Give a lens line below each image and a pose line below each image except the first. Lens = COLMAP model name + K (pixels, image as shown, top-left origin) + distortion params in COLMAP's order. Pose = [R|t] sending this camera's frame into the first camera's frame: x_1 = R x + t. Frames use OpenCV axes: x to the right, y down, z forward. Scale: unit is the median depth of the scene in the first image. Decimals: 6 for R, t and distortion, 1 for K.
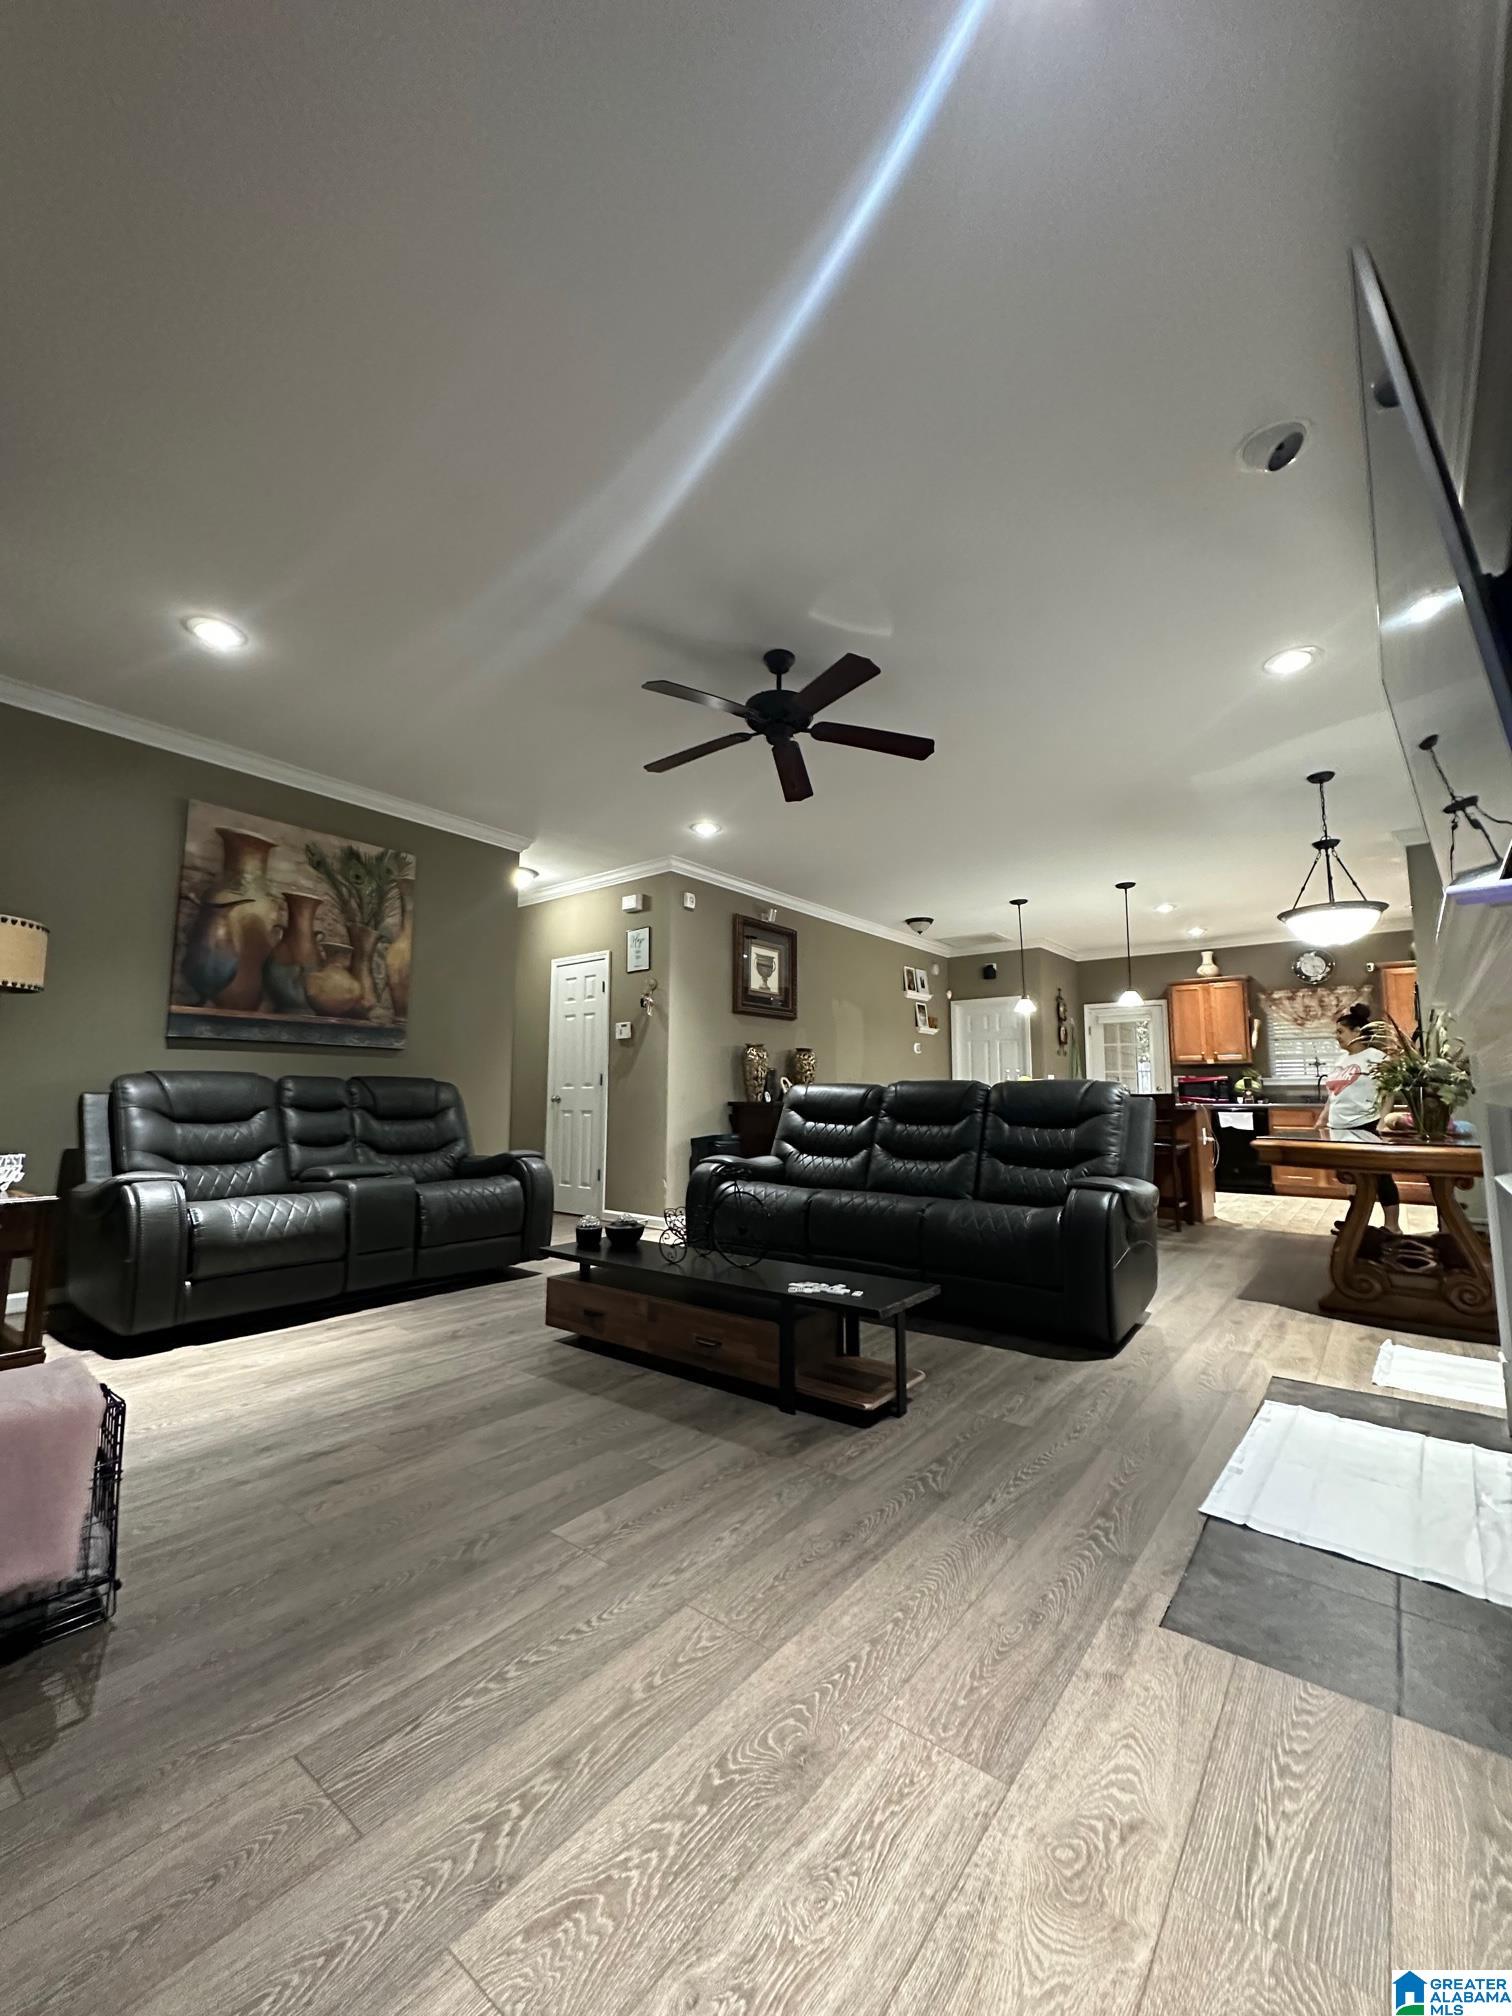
lens RADIAL K [[798.4, 0, 752.1], [0, 798.4, 1010.3], [0, 0, 1]] dist [-0.001010, 0.000063]
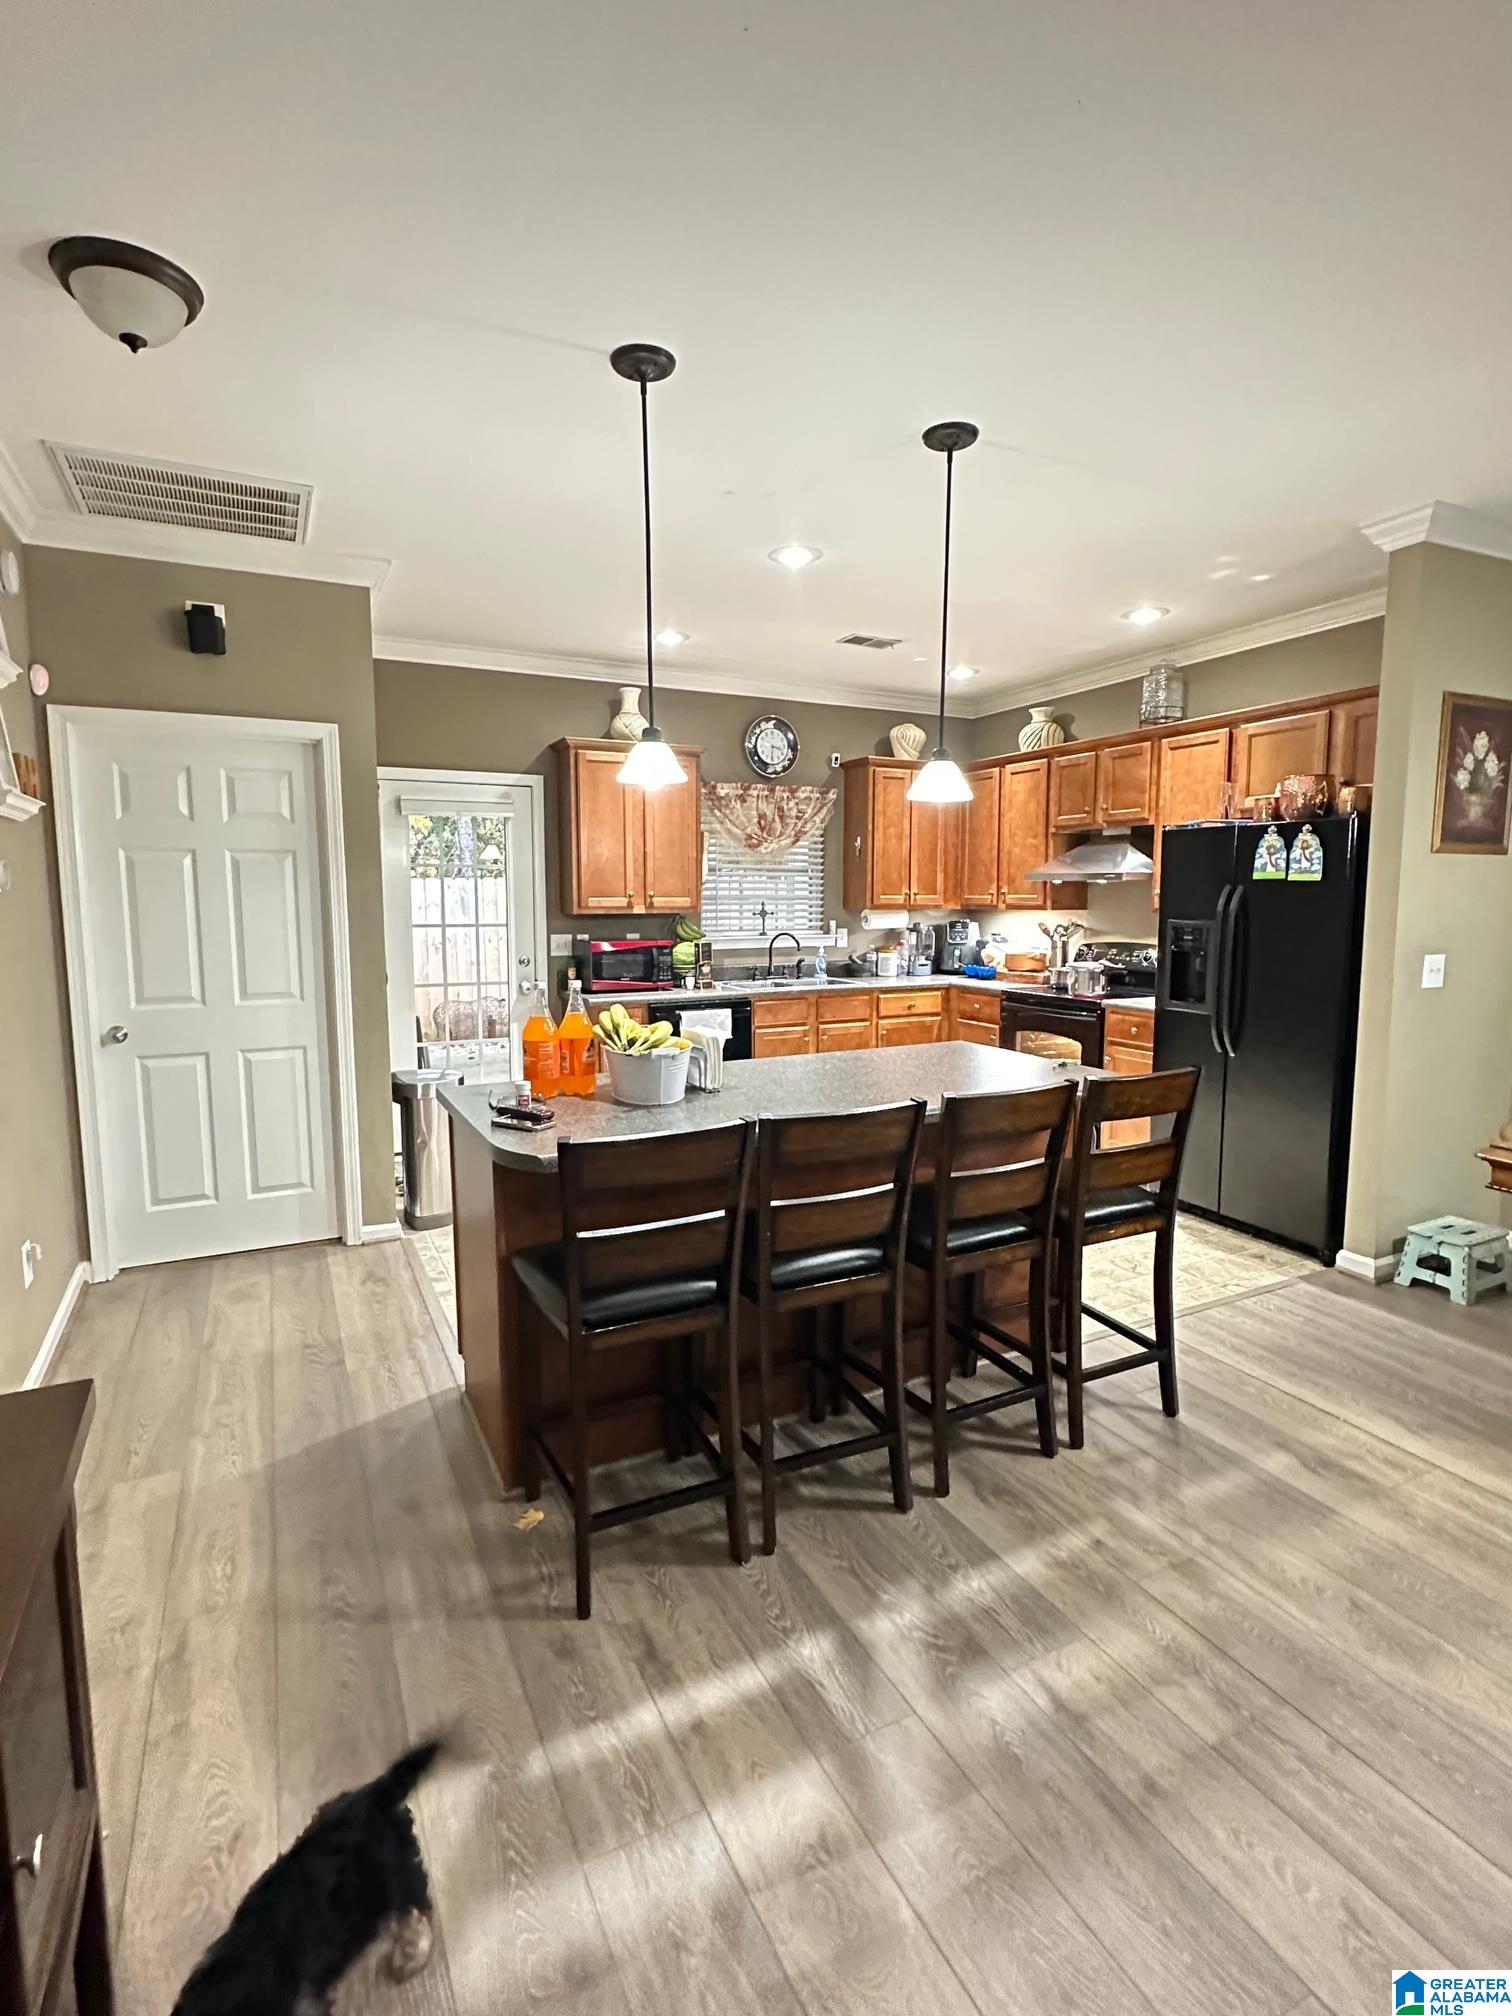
lens RADIAL K [[989.7, 0, 763.9], [0, 989.7, 1005.3], [0, 0, 1]] dist [0.001389, 0.004452]
pose [[0.422286, -0.105656, 0.900284, 0.055157], [-0.096834, 0.982242, 0.160696, 0.031396], [-0.901275, -0.155038, 0.404557, 1.416234]]
